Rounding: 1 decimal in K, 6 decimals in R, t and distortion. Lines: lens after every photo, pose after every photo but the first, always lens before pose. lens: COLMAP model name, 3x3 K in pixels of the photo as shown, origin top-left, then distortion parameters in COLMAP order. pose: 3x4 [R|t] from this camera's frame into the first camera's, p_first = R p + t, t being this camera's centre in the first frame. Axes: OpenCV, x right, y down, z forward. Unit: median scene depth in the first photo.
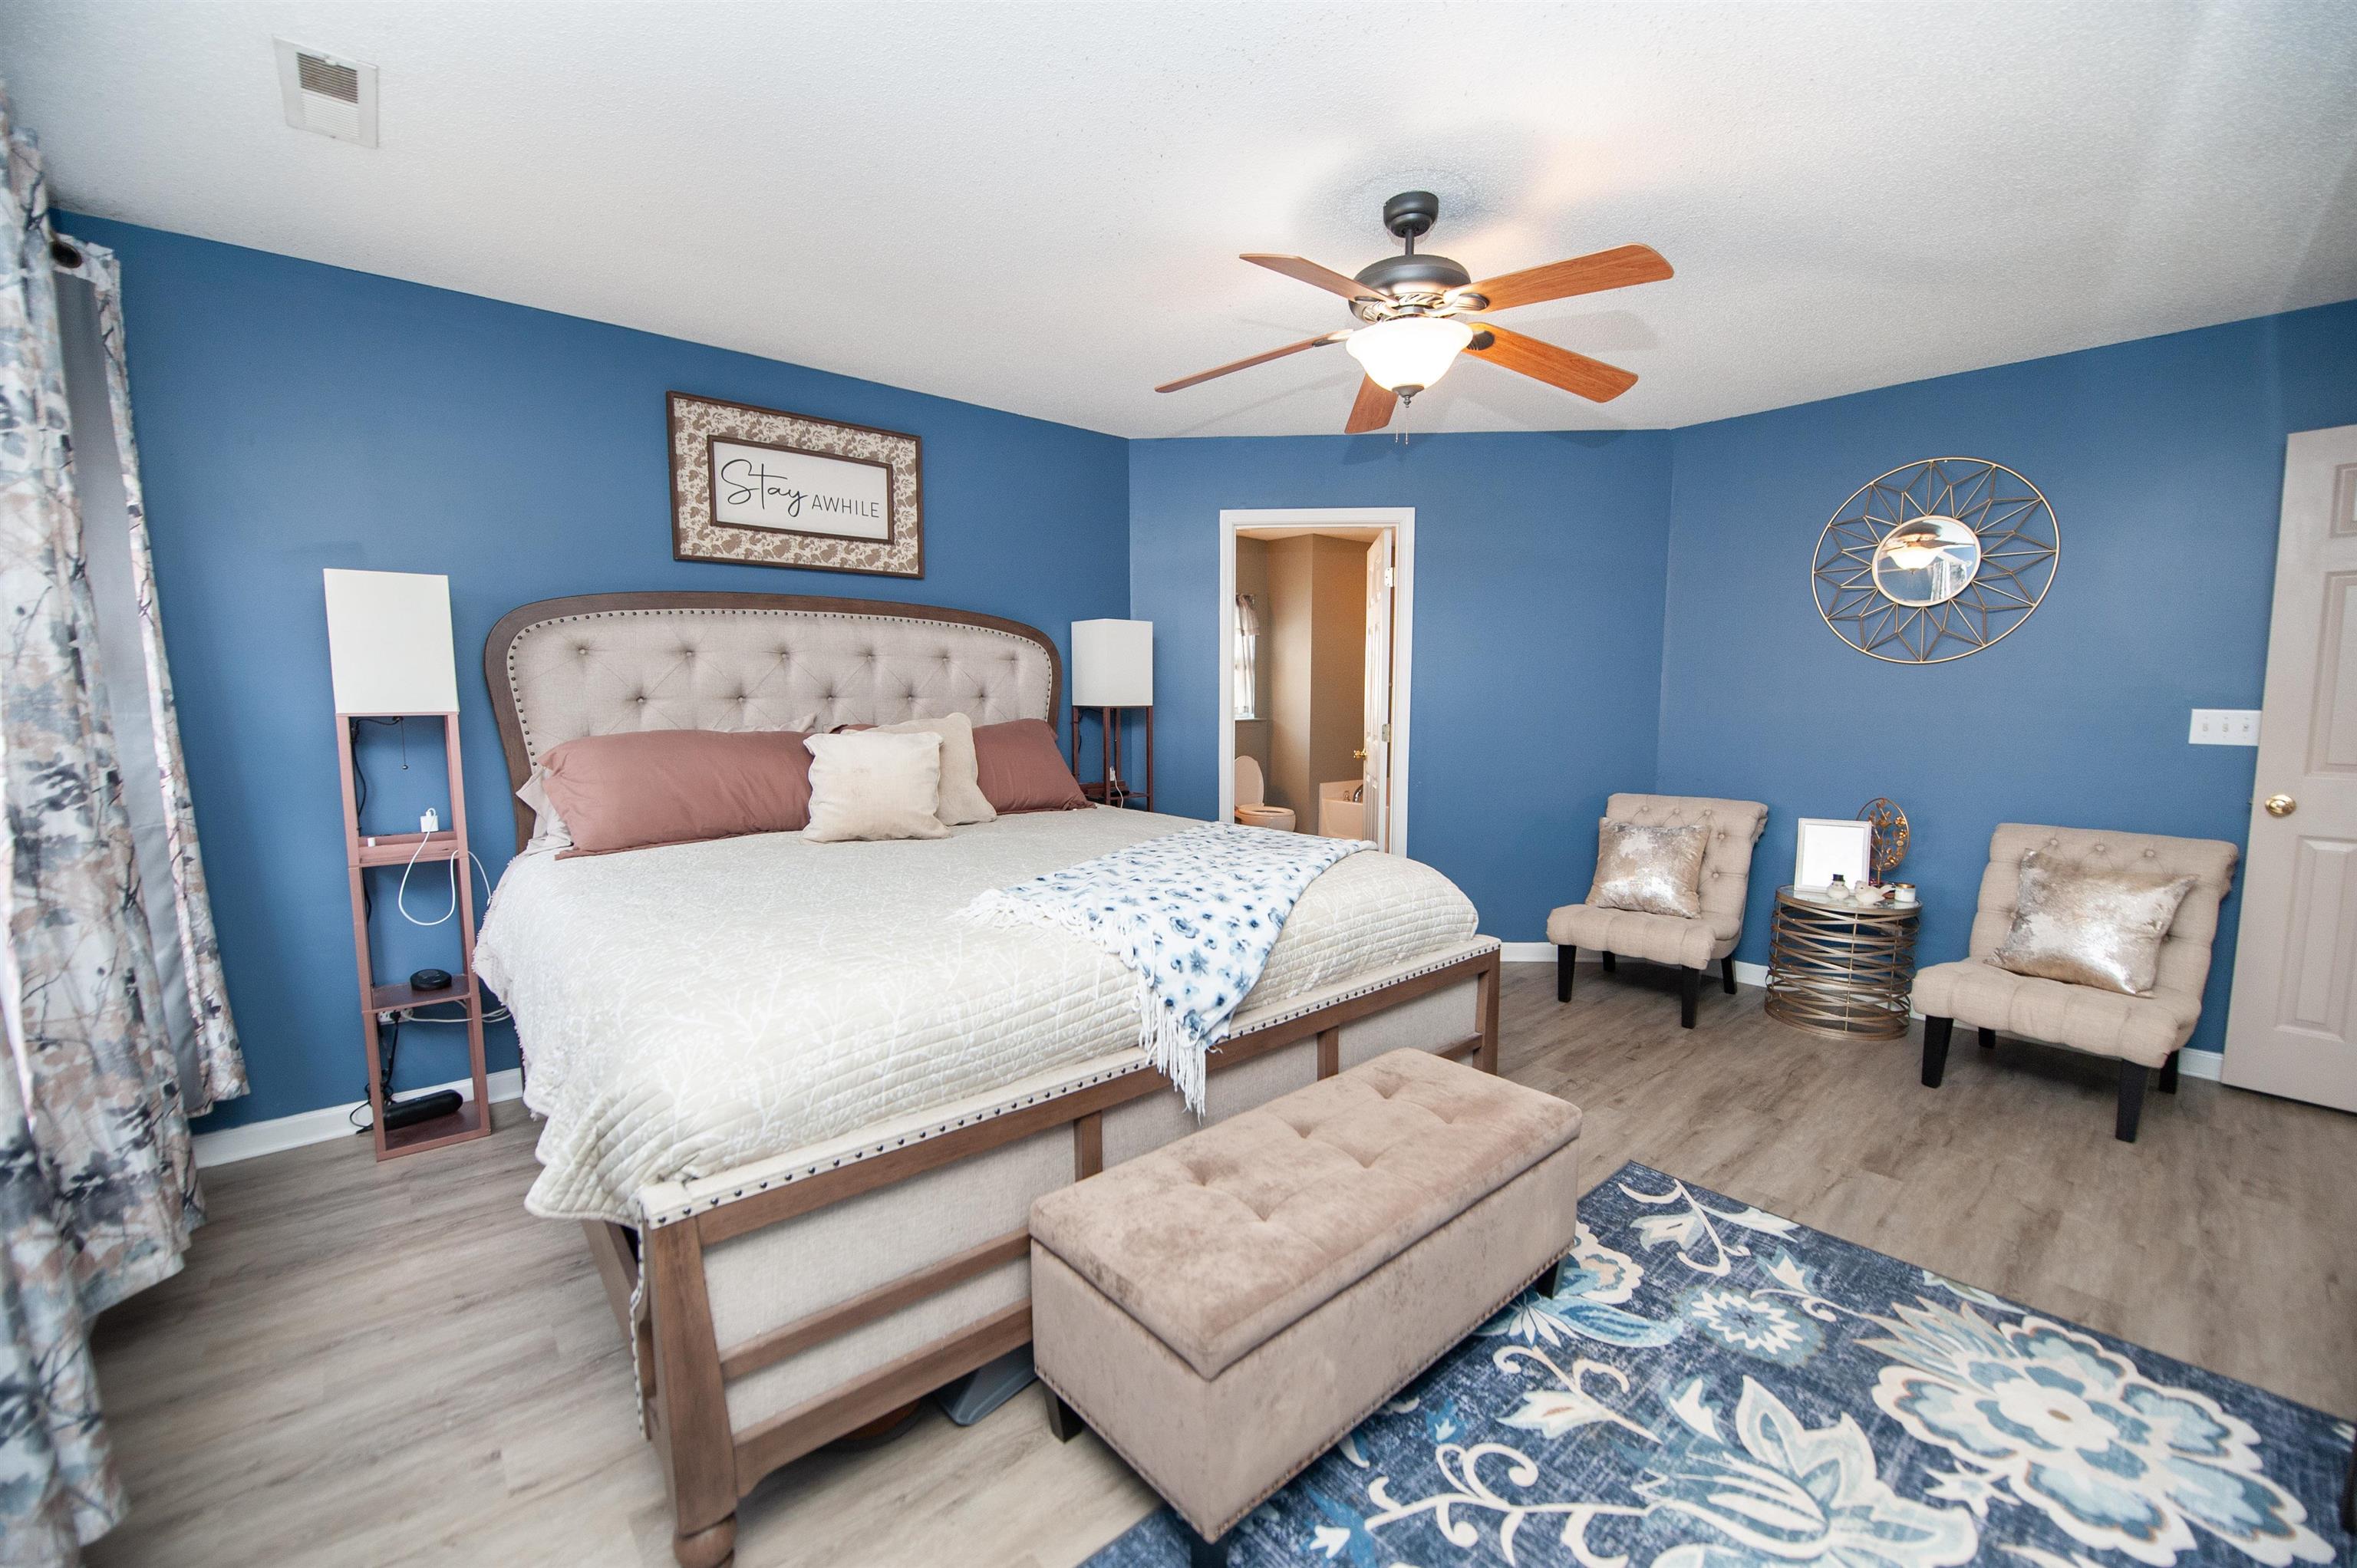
lens RADIAL K [[959.6, 0, 1185.9], [0, 959.6, 777.8], [0, 0, 1]] dist [-0.012638, -0.000539]
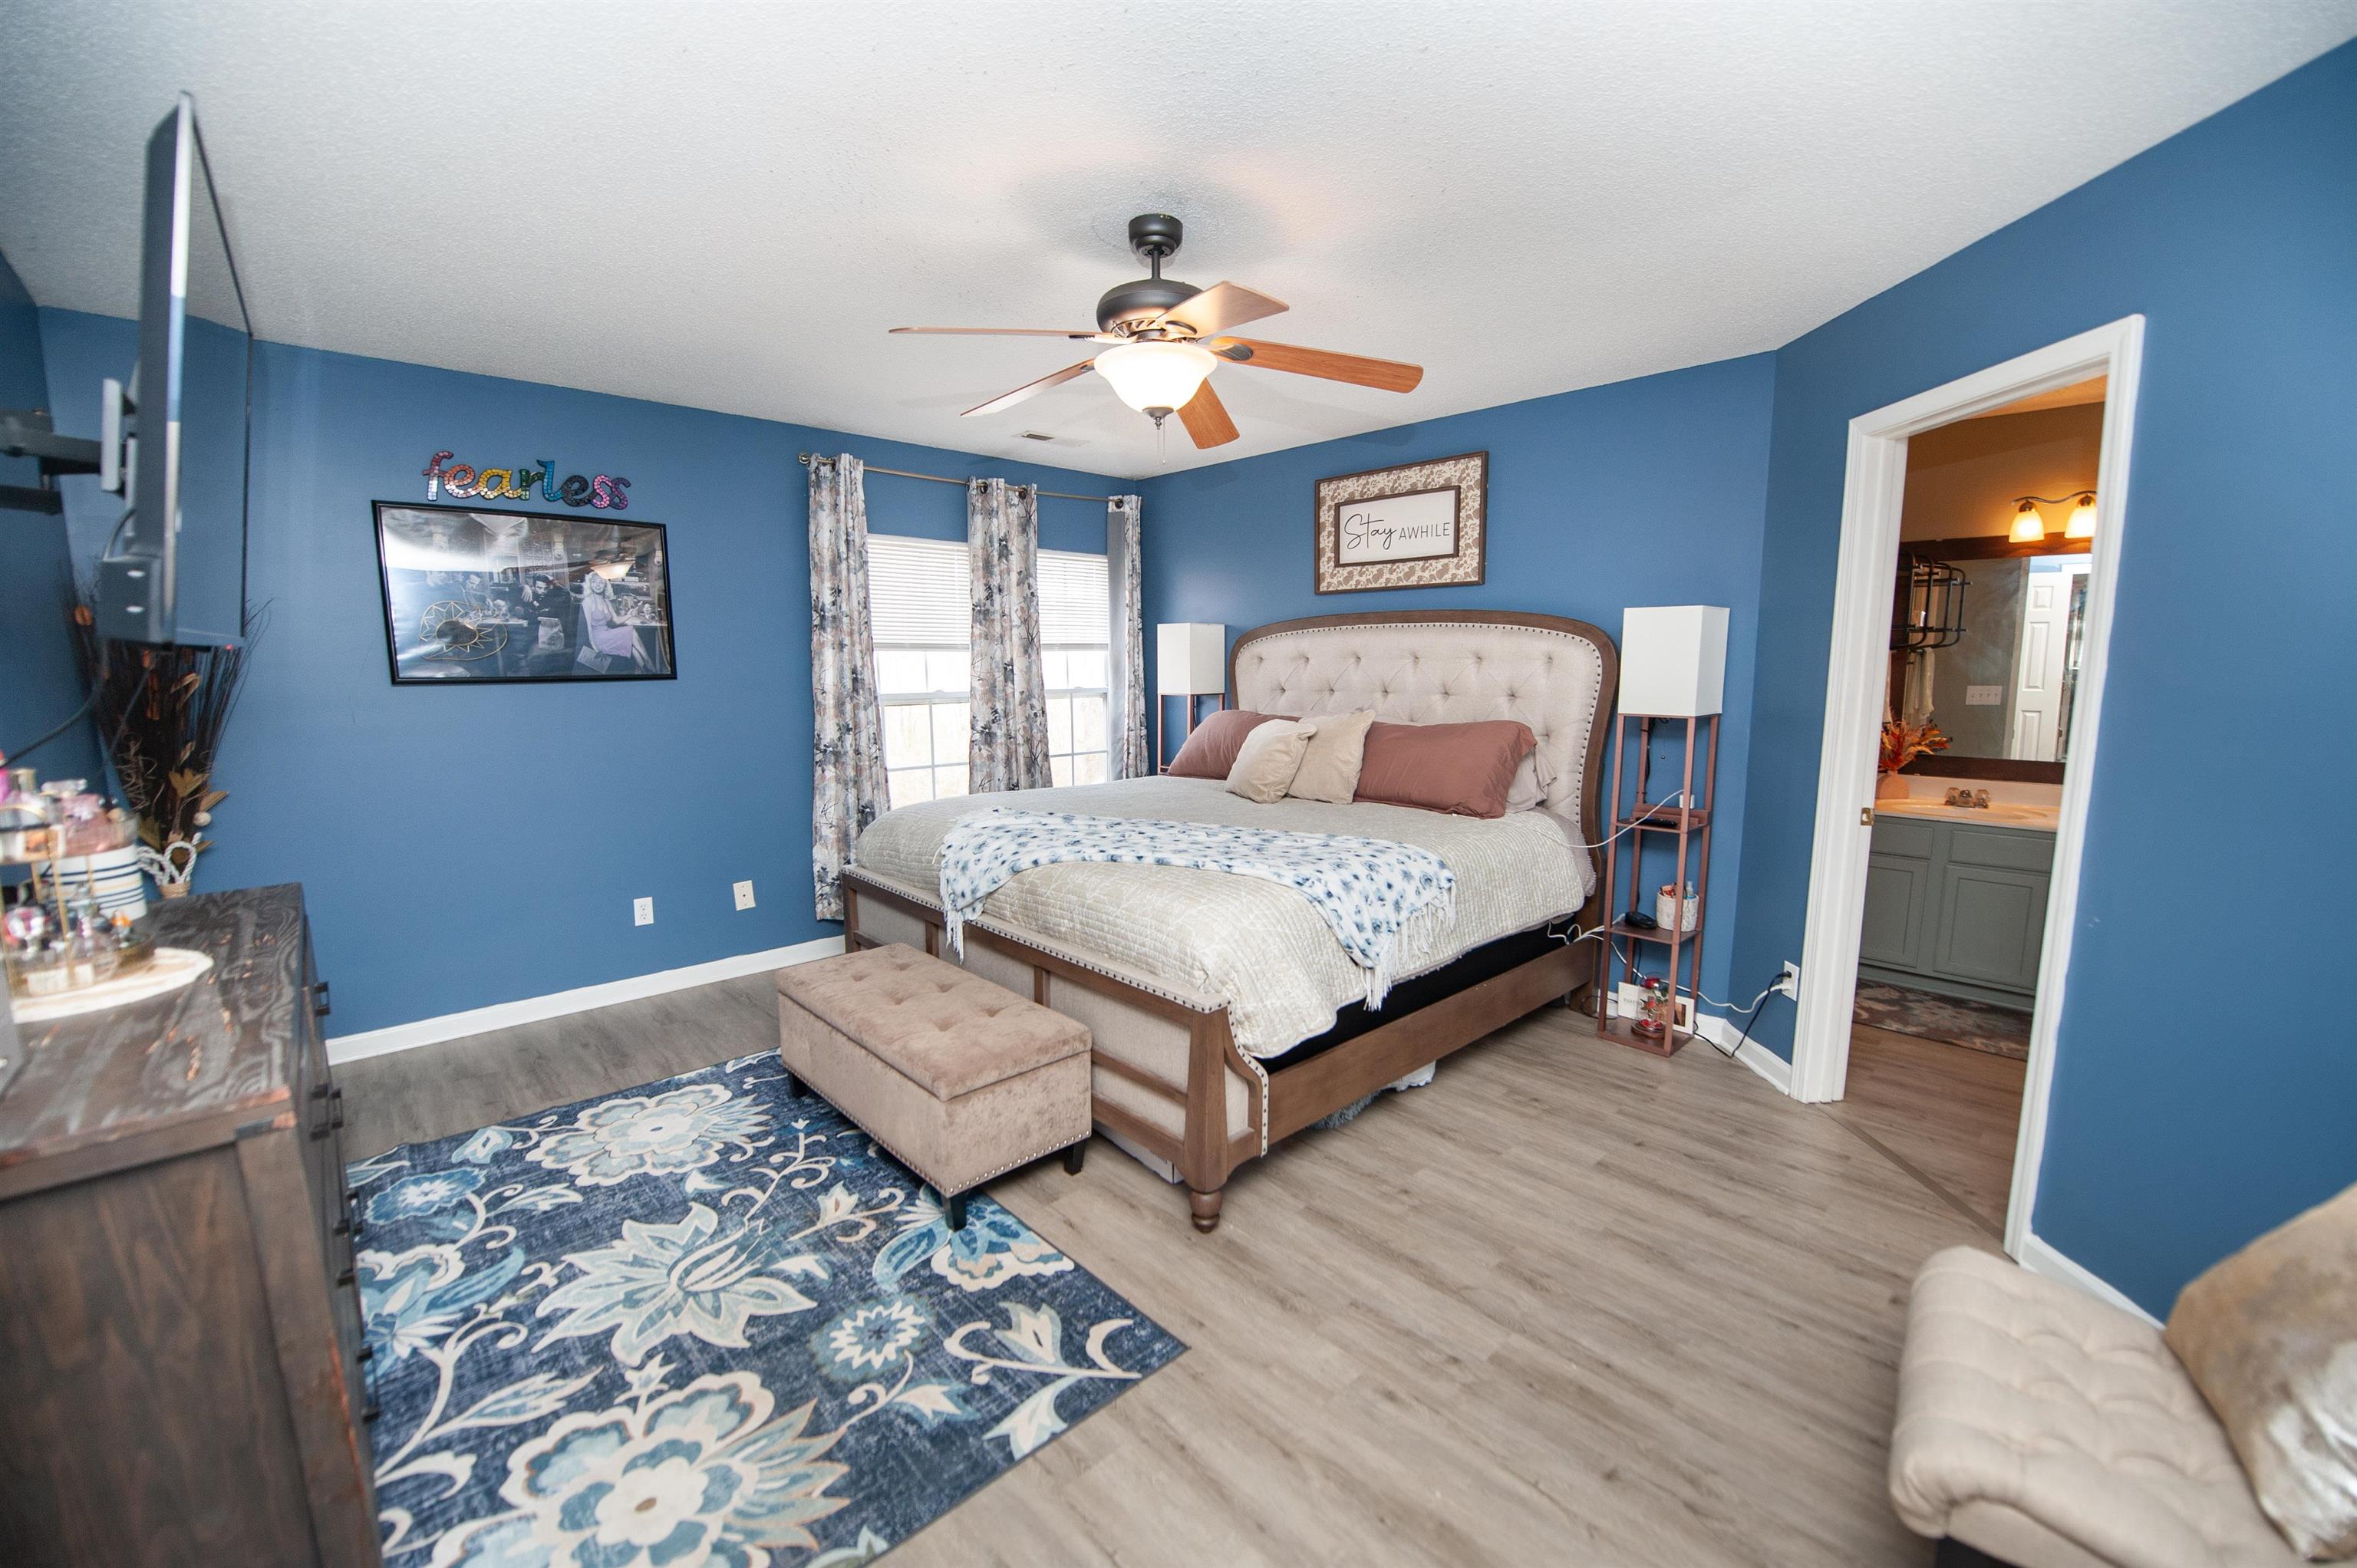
lens RADIAL K [[959.6, 0, 1190.5], [0, 959.6, 795.2], [0, 0, 1]] dist [-0.012638, -0.000539]
pose [[0.022286, 0.140501, -0.989830, 1.599881], [-0.090737, 0.986274, 0.137953, -0.185470], [0.995625, 0.086740, 0.034728, 1.302070]]
